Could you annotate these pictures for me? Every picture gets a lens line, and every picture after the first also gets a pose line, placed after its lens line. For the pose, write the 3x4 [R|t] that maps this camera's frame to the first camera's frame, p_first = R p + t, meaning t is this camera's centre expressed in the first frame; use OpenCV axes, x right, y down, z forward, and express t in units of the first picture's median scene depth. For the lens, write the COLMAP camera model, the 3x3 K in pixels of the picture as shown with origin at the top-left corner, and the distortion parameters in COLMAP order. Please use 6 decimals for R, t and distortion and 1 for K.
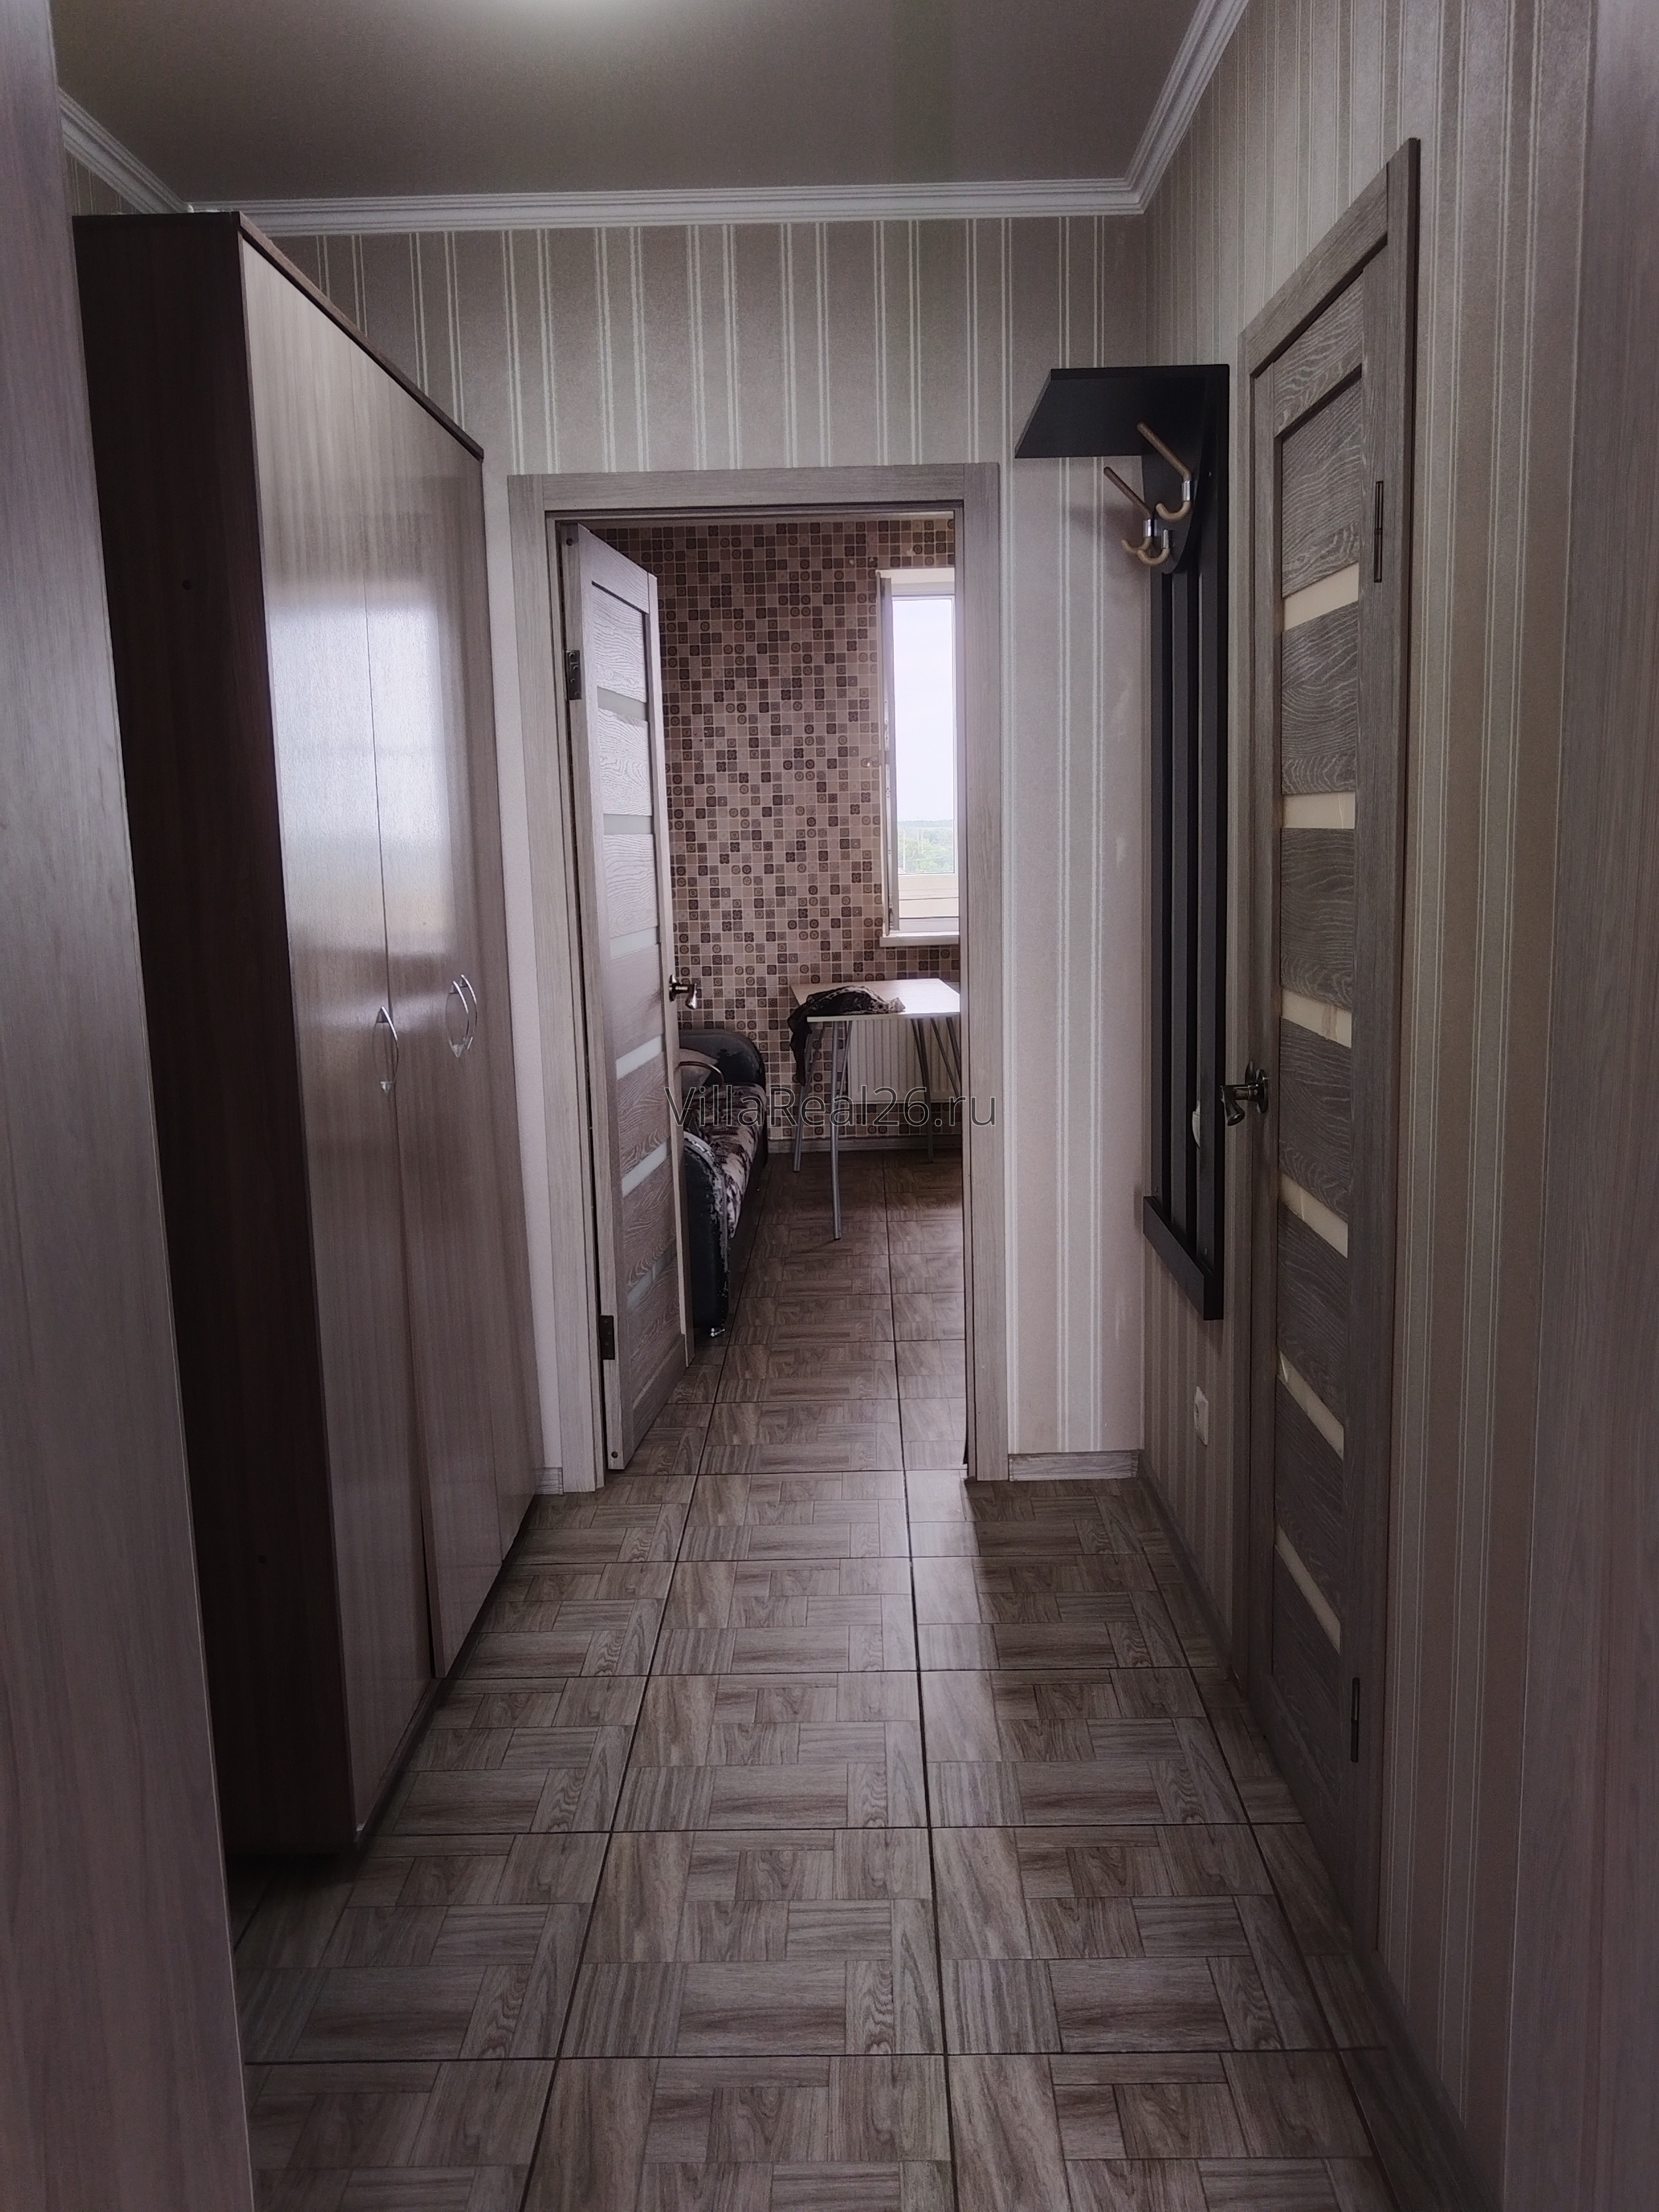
lens RADIAL K [[1743.0, 0, 848.4], [0, 1743.0, 1091.4], [0, 0, 1]] dist [0.015146, -0.008802]
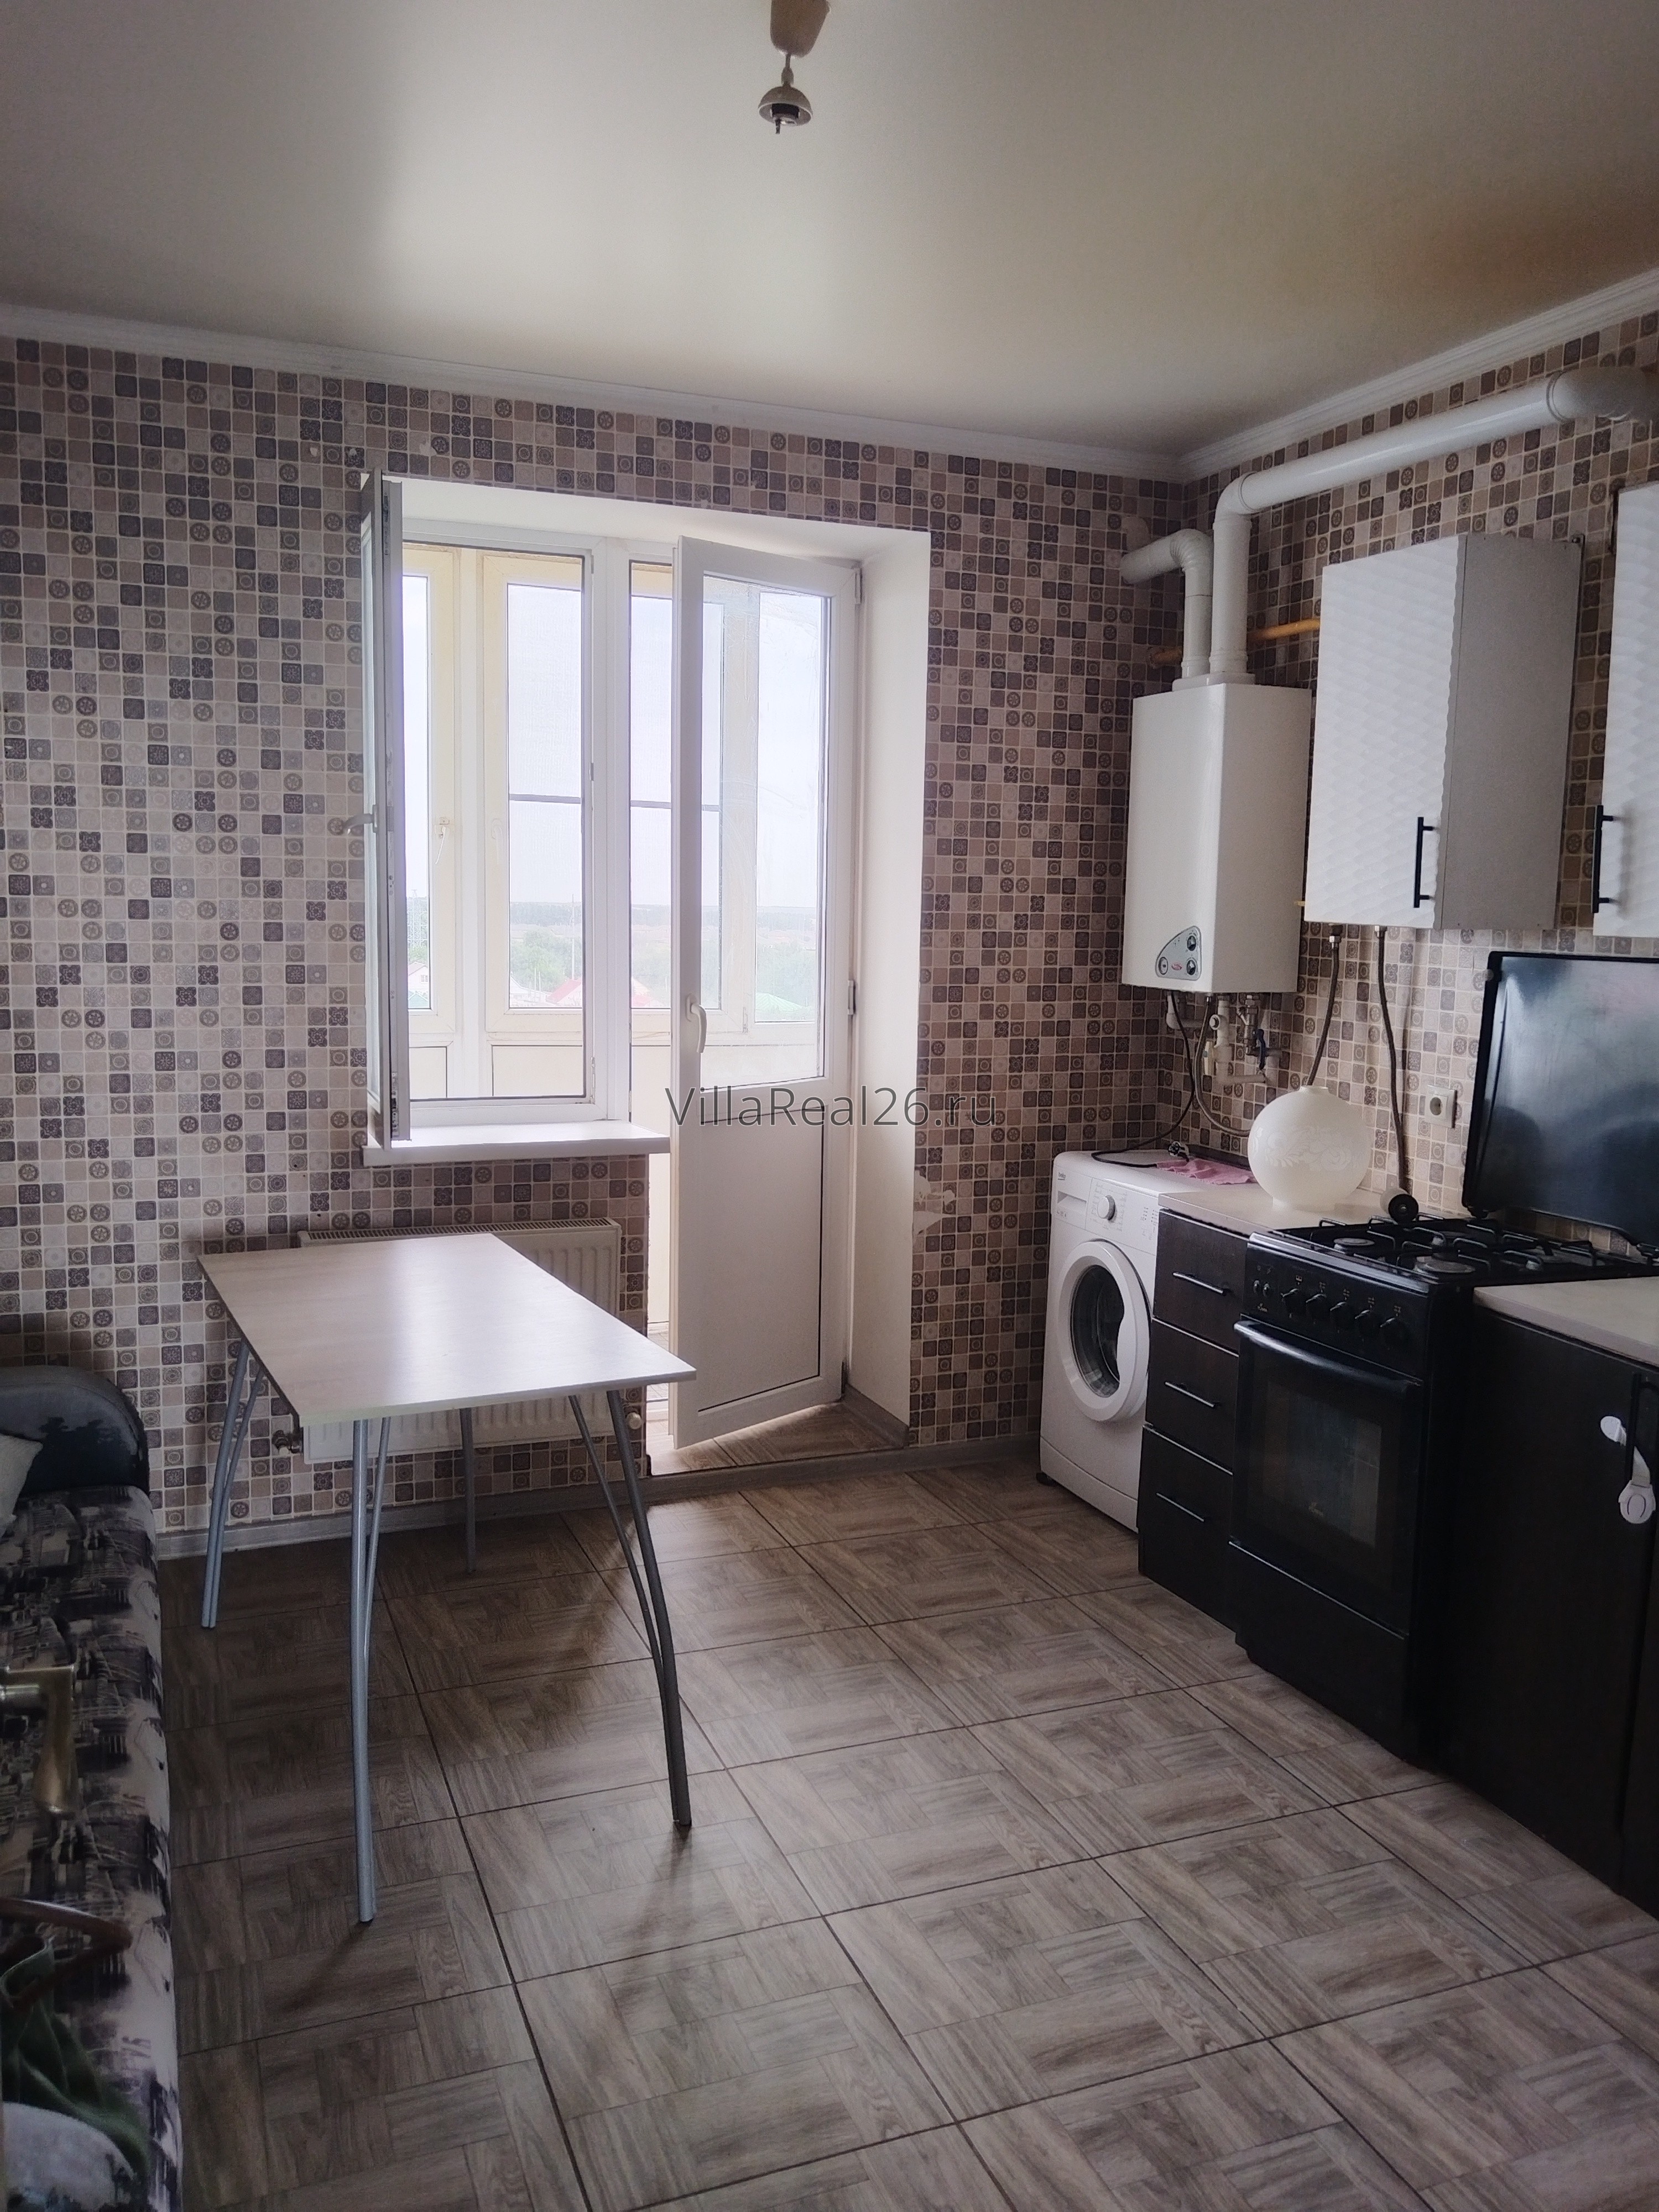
lens RADIAL K [[1743.0, 0, 848.4], [0, 1743.0, 1091.4], [0, 0, 1]] dist [0.015146, -0.008802]
pose [[0.925809, 0.000913, 0.377991, -0.047822], [0.018439, 0.998697, -0.047574, -0.078082], [-0.377543, 0.051014, 0.924586, 0.445230]]
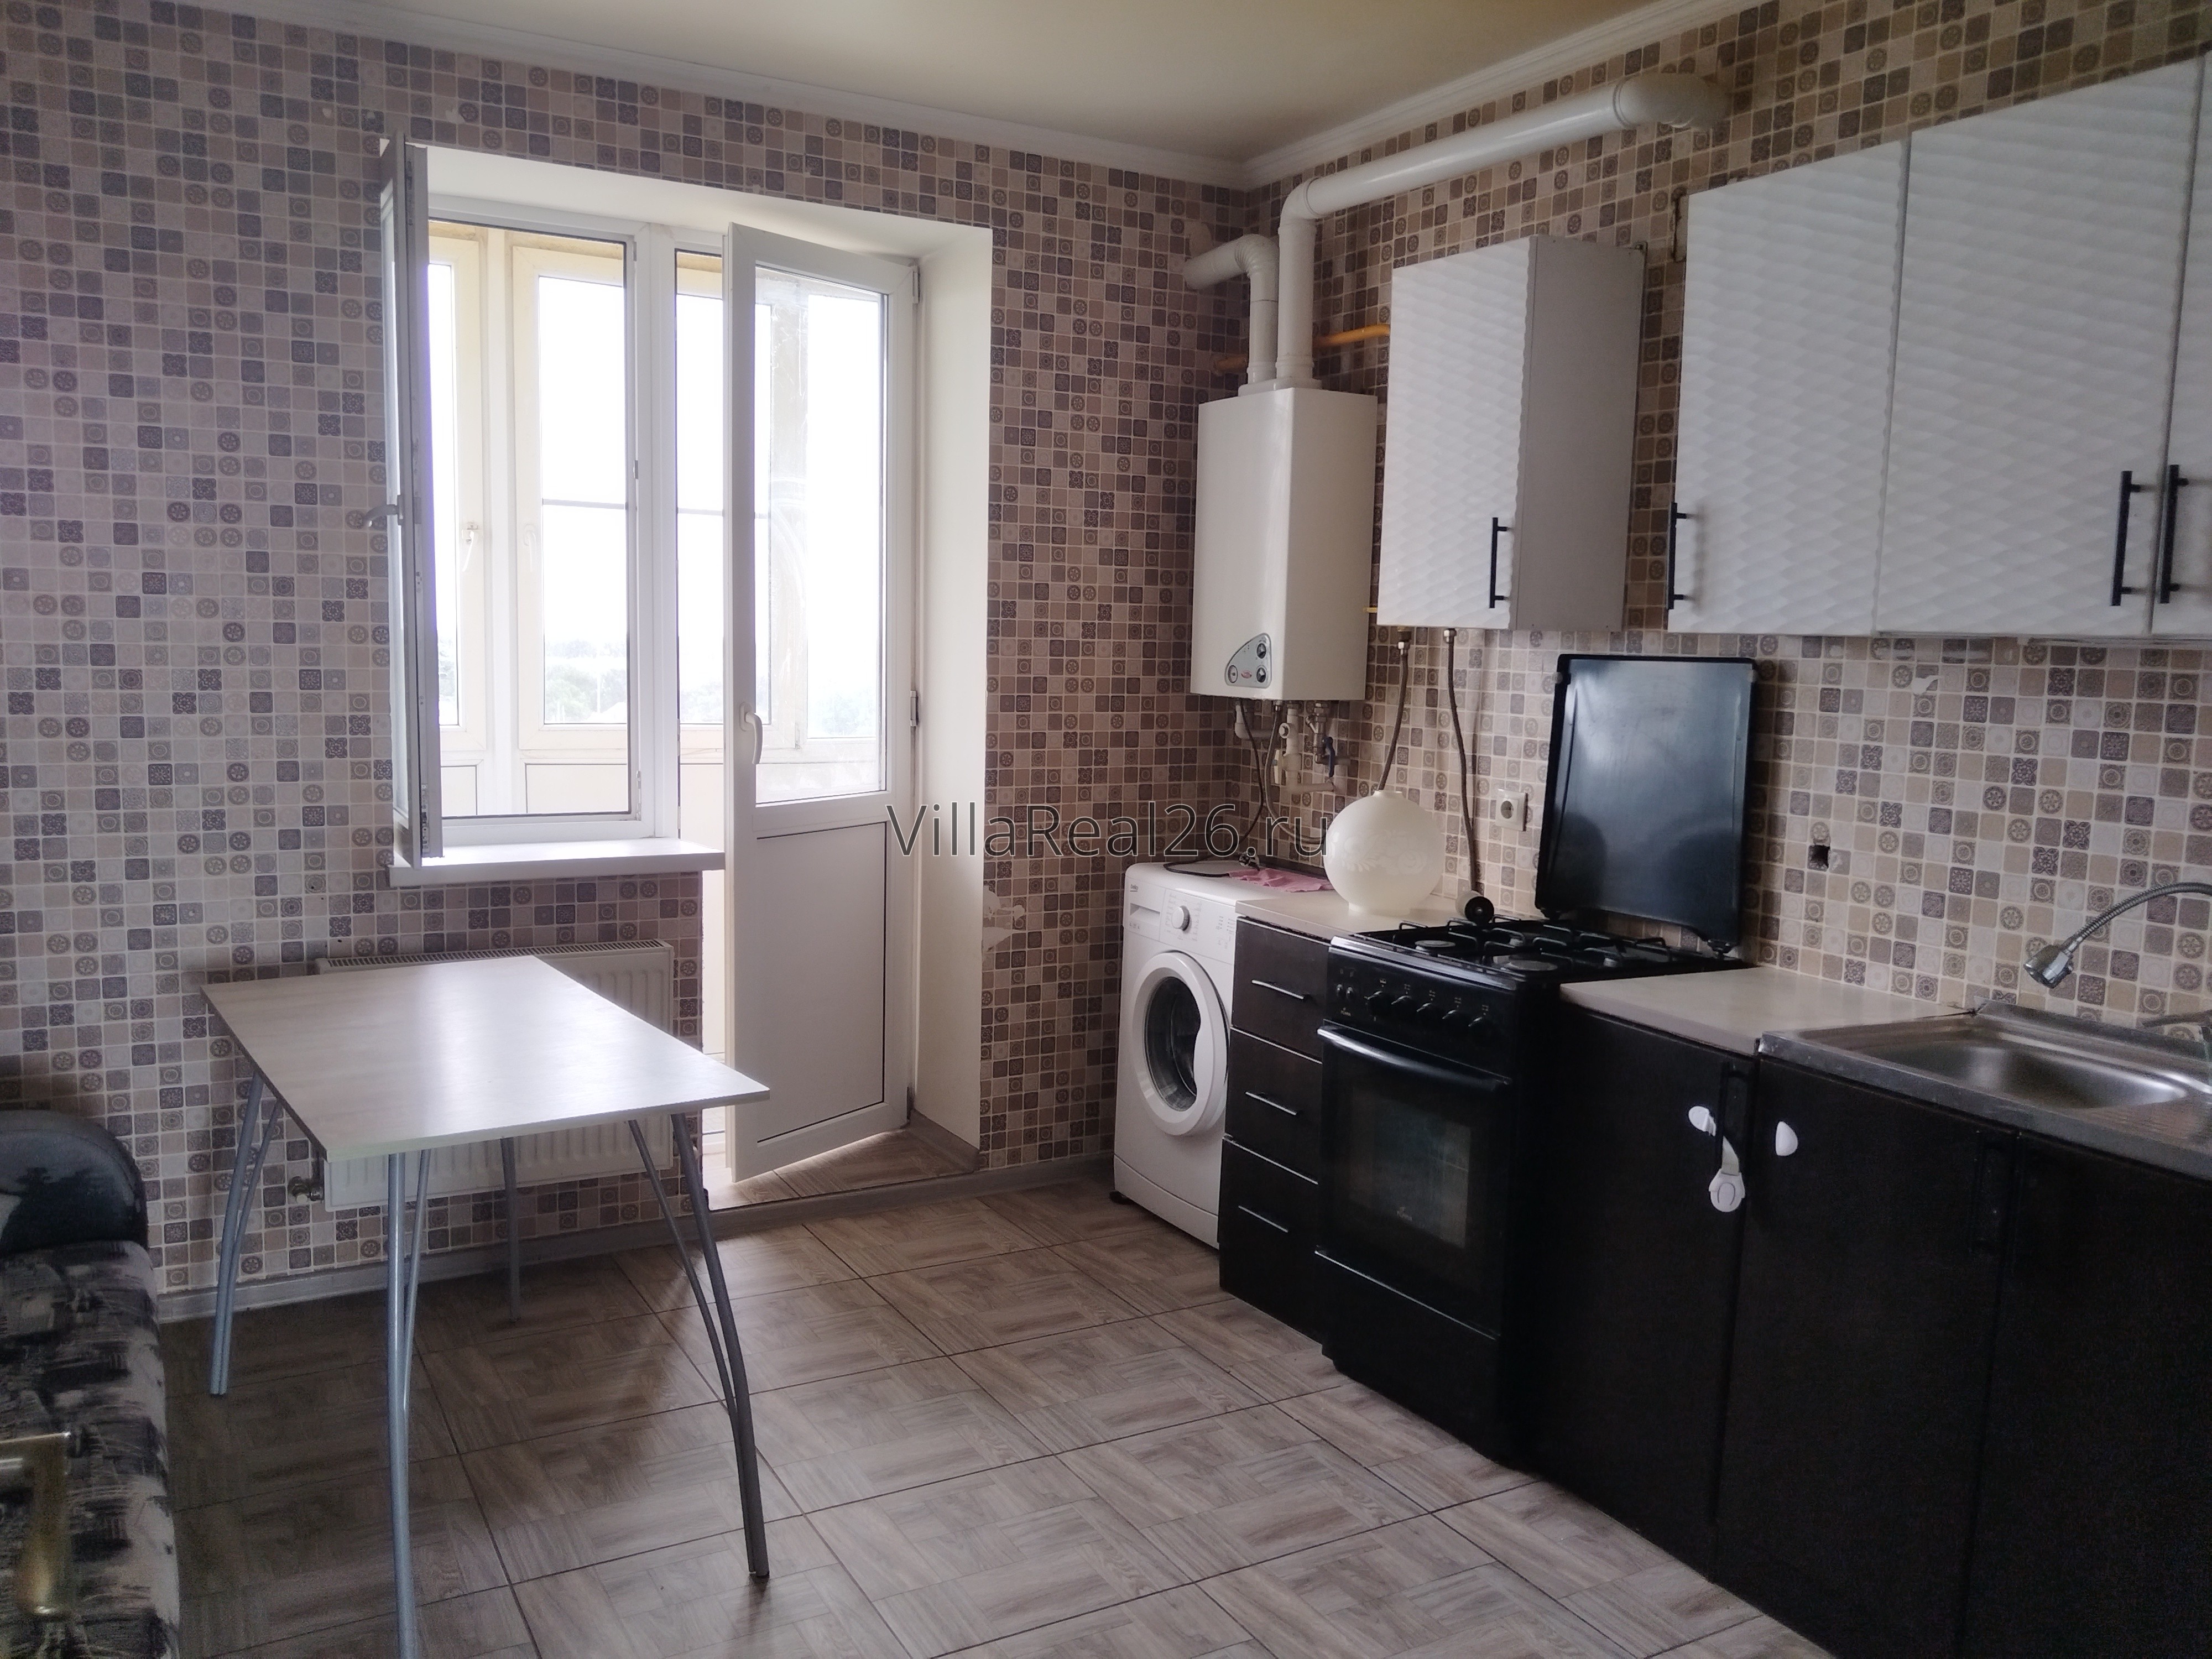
lens RADIAL K [[1756.6, 0, 1130.2], [0, 1756.6, 810.9], [0, 0, 1]] dist [0.003429, -0.000372]
pose [[0.867601, -0.006983, 0.497212, -0.048666], [0.035304, 0.998243, -0.047582, -0.073695], [-0.496006, 0.058835, 0.866323, 0.460681]]
